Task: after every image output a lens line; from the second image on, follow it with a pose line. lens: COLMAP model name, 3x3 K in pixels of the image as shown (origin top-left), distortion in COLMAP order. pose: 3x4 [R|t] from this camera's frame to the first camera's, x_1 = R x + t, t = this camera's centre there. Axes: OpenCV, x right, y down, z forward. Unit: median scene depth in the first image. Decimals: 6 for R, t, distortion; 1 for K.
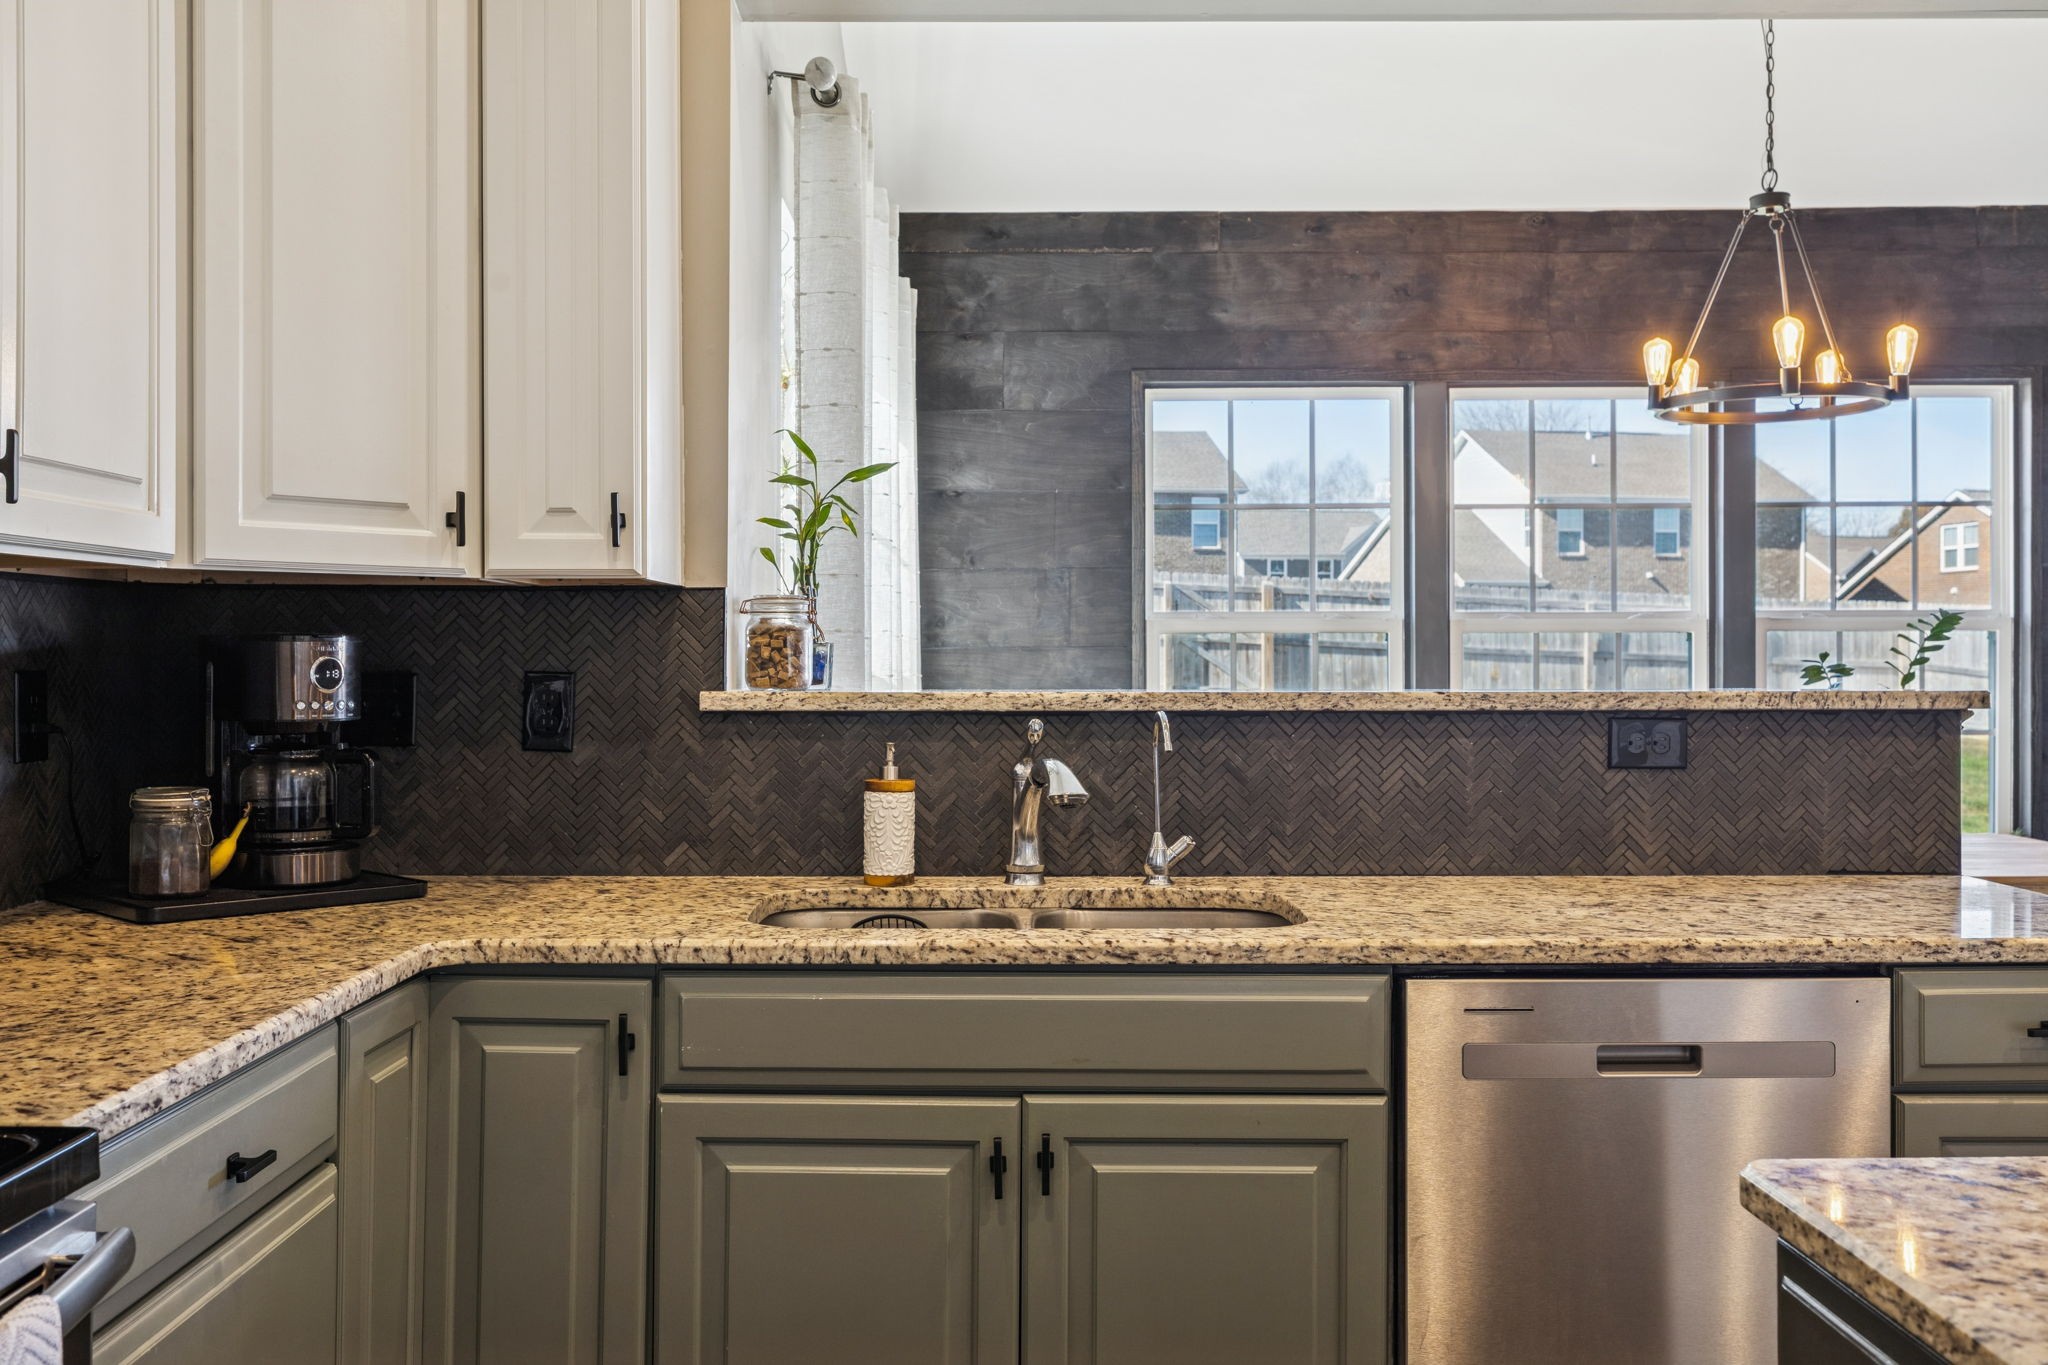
lens RADIAL K [[1840.2, 0, 1024.0], [0, 1840.2, 682.5], [0, 0, 1]] dist [0.006281, 0.002678]
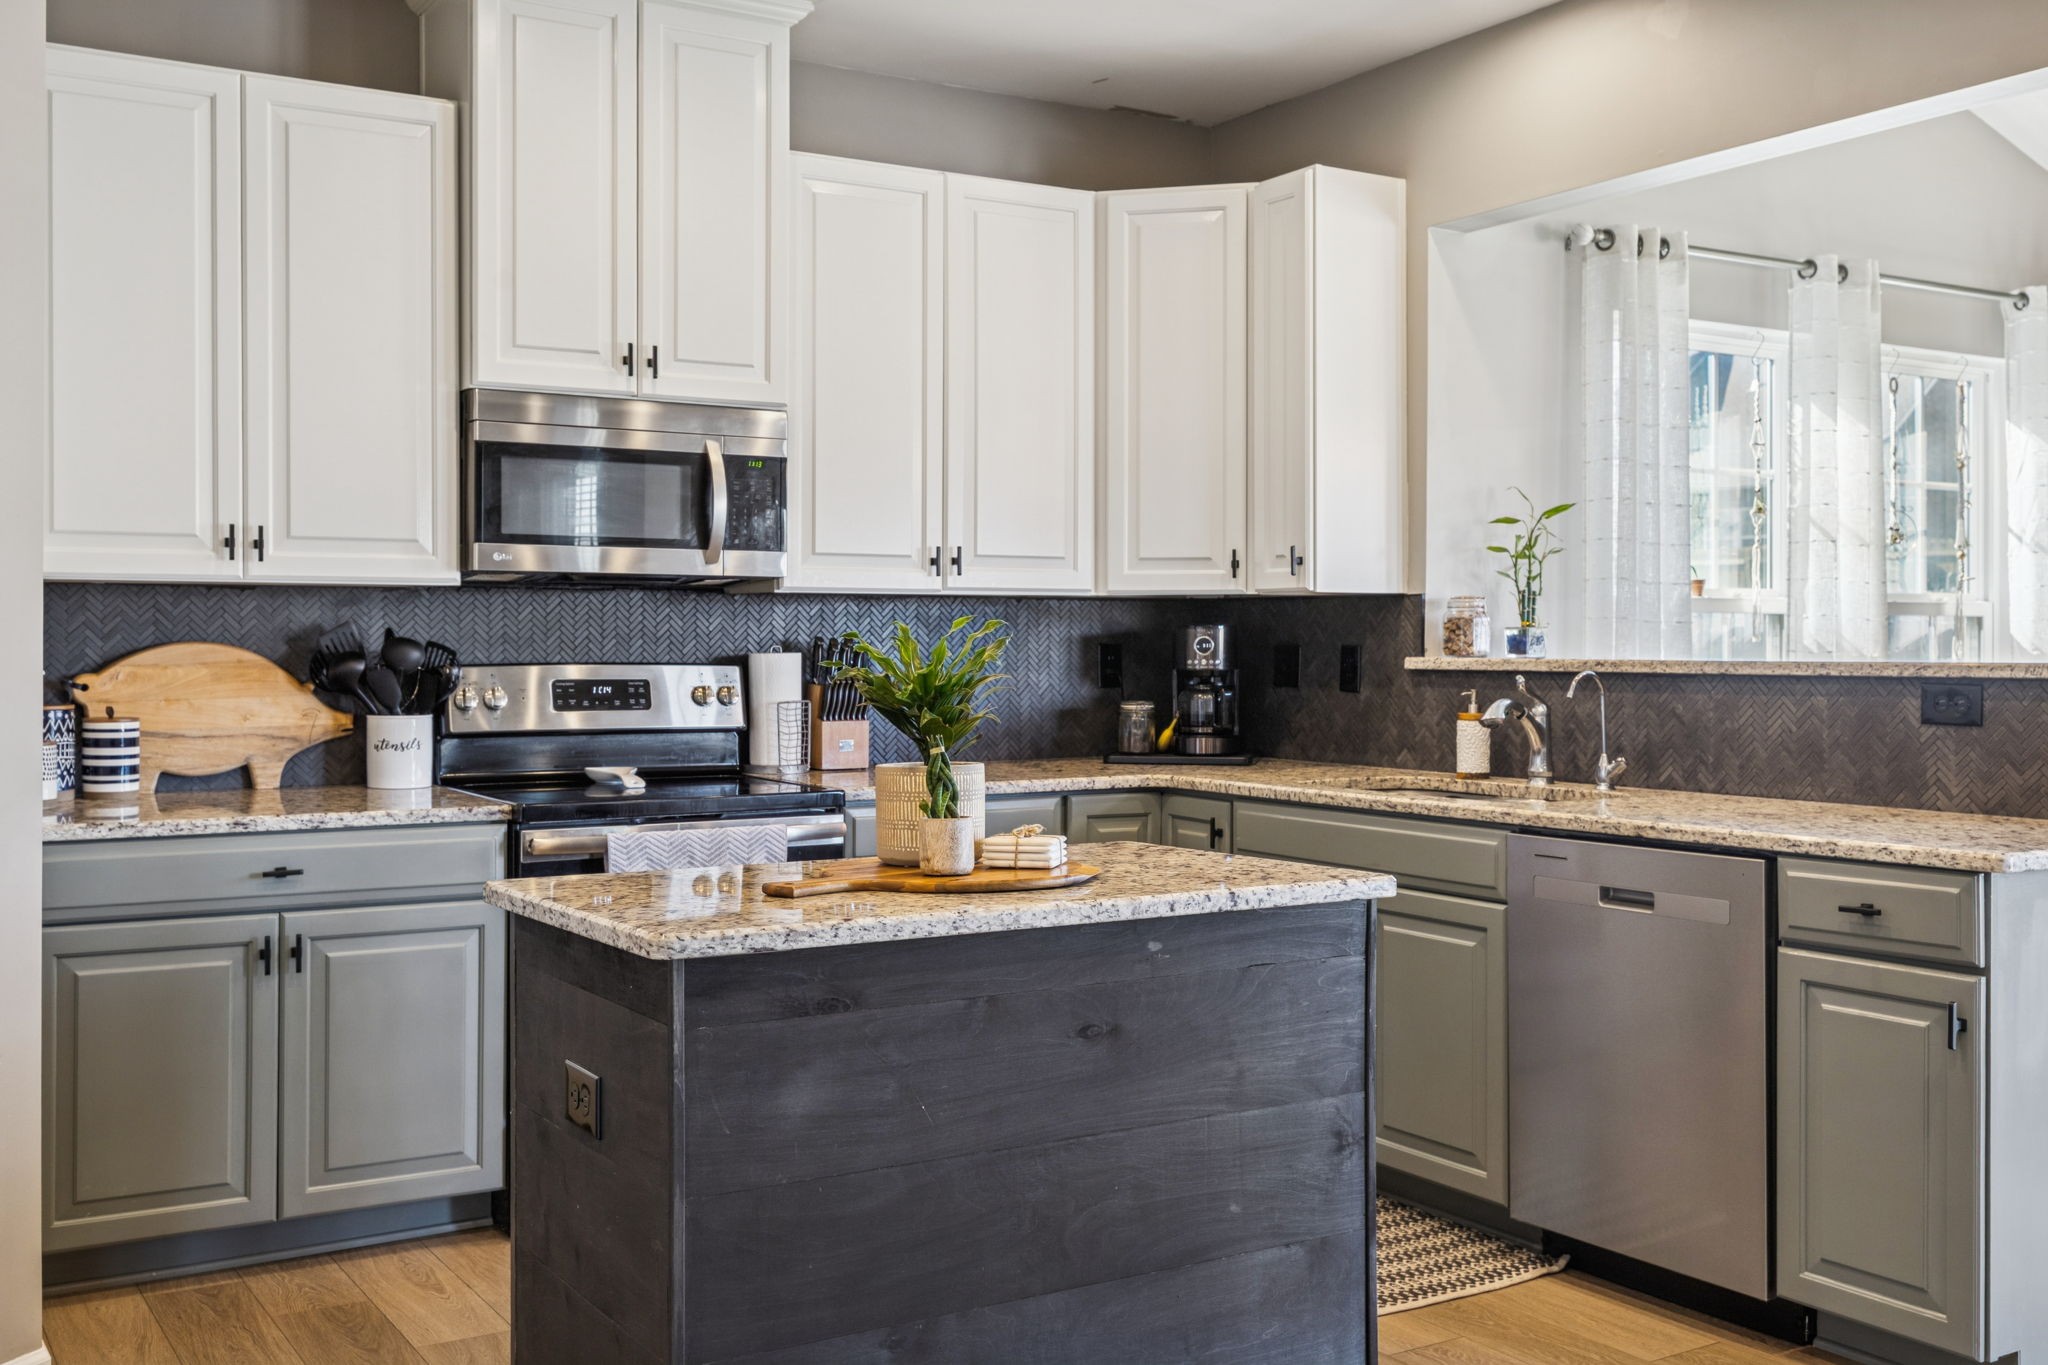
lens RADIAL K [[2006.6, 0, 1016.2], [0, 2006.6, 644.4], [0, 0, 1]] dist [-0.000771, 0.001017]
pose [[0.519001, 0.000606, -0.854773, 1.201926], [-0.010020, 0.999935, -0.005375, 0.006603], [0.854715, 0.011355, 0.518974, -0.237059]]
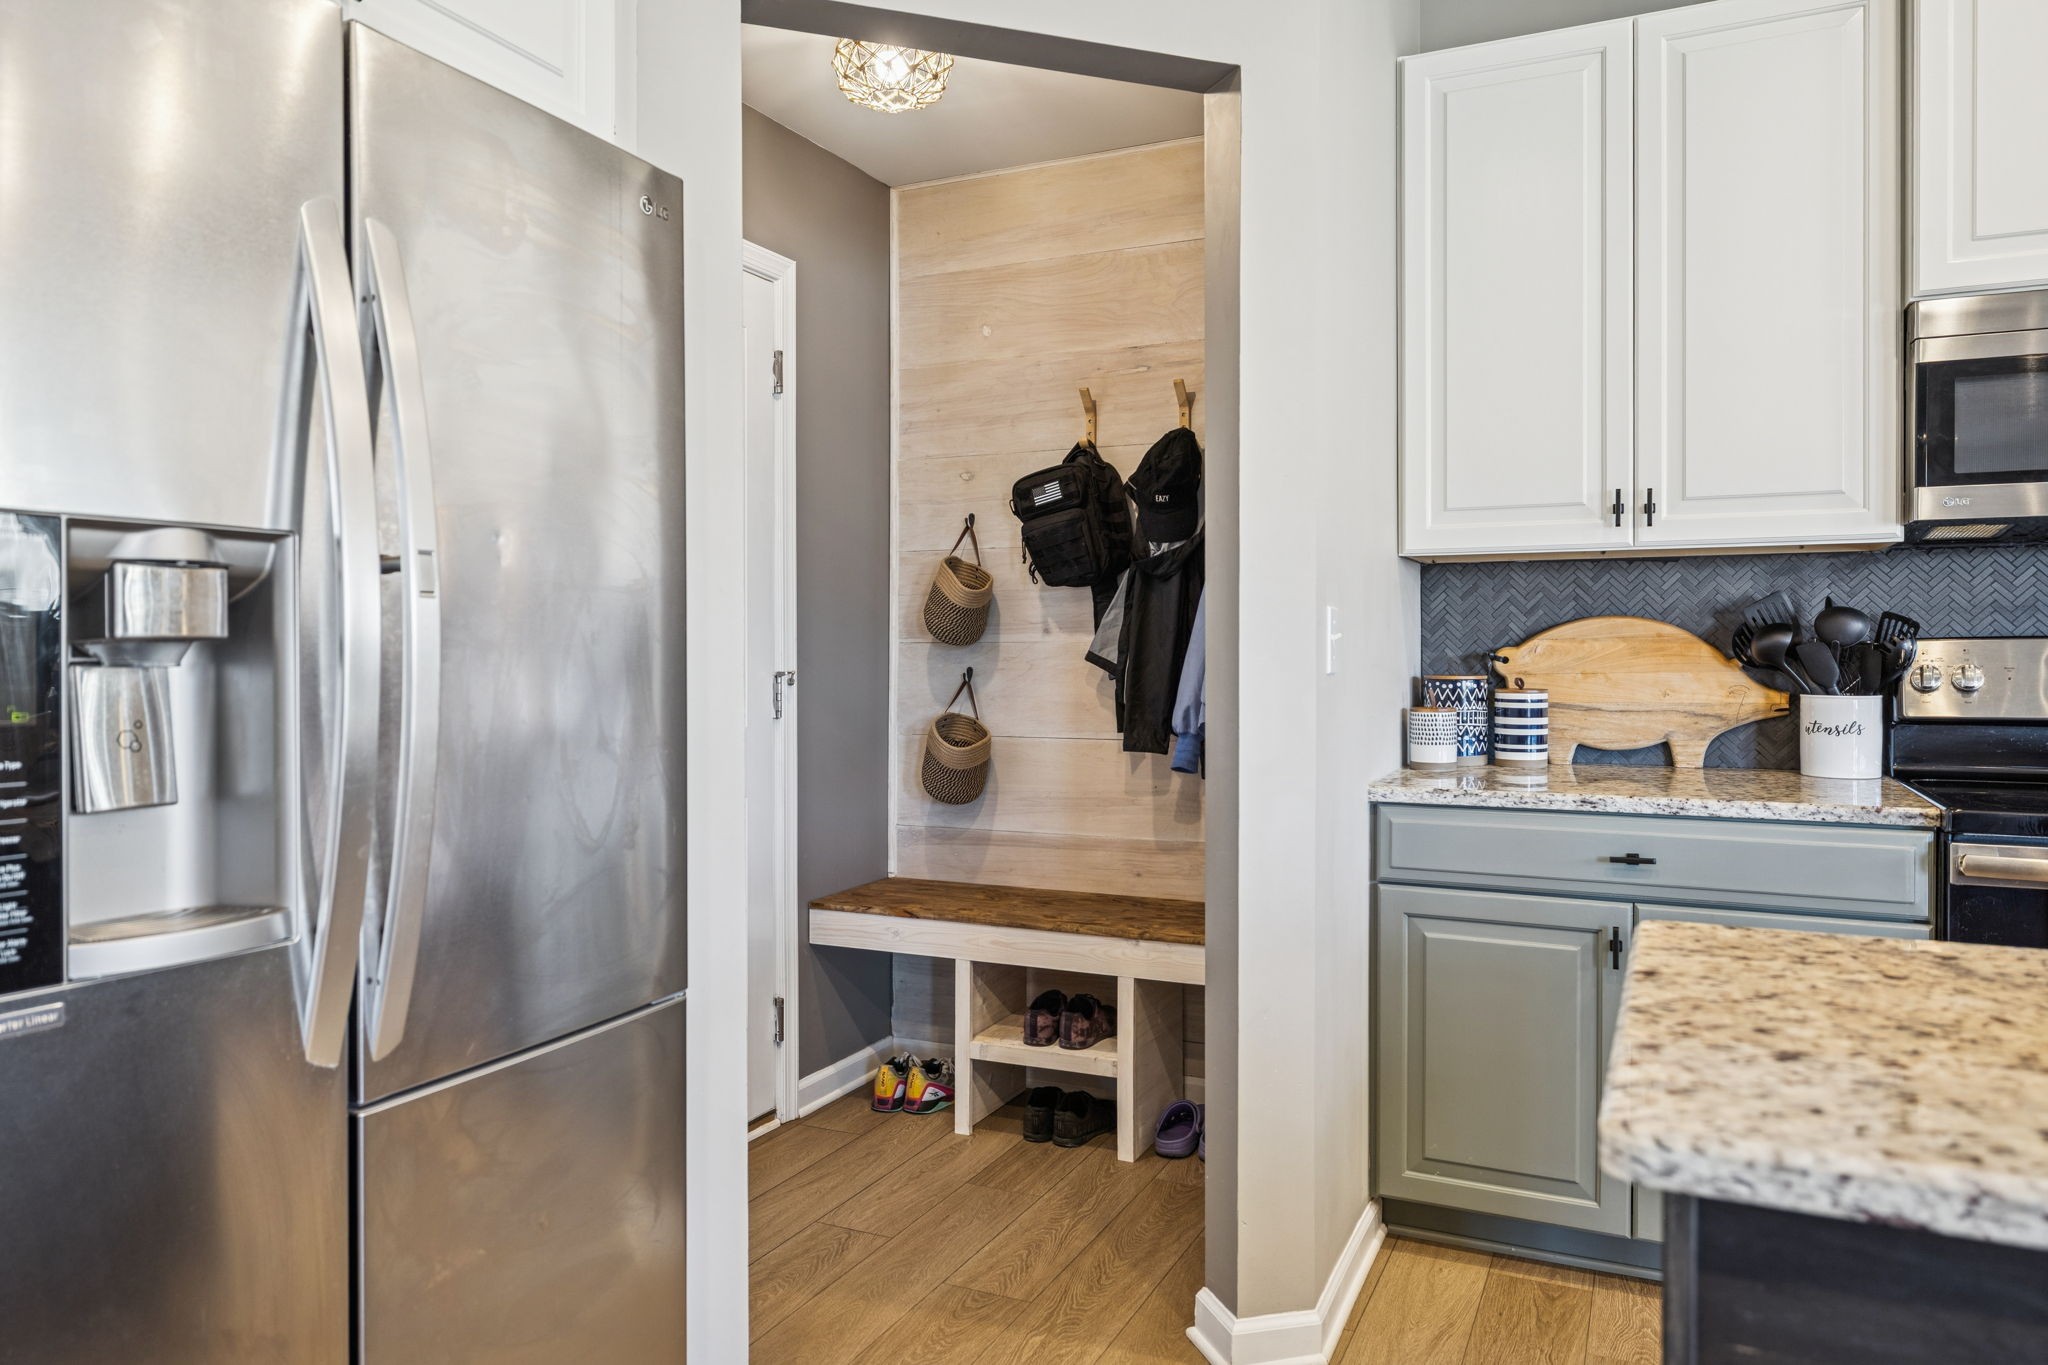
lens RADIAL K [[1389.7, 0, 1013.4], [0, 1389.7, 661.8], [0, 0, 1]] dist [0.003082, 0.002010]
pose [[-0.432623, 0.004275, -0.901565, 0.712474], [-0.011036, 0.999889, 0.010037, 0.032841], [0.901507, 0.014292, -0.432528, 0.076098]]
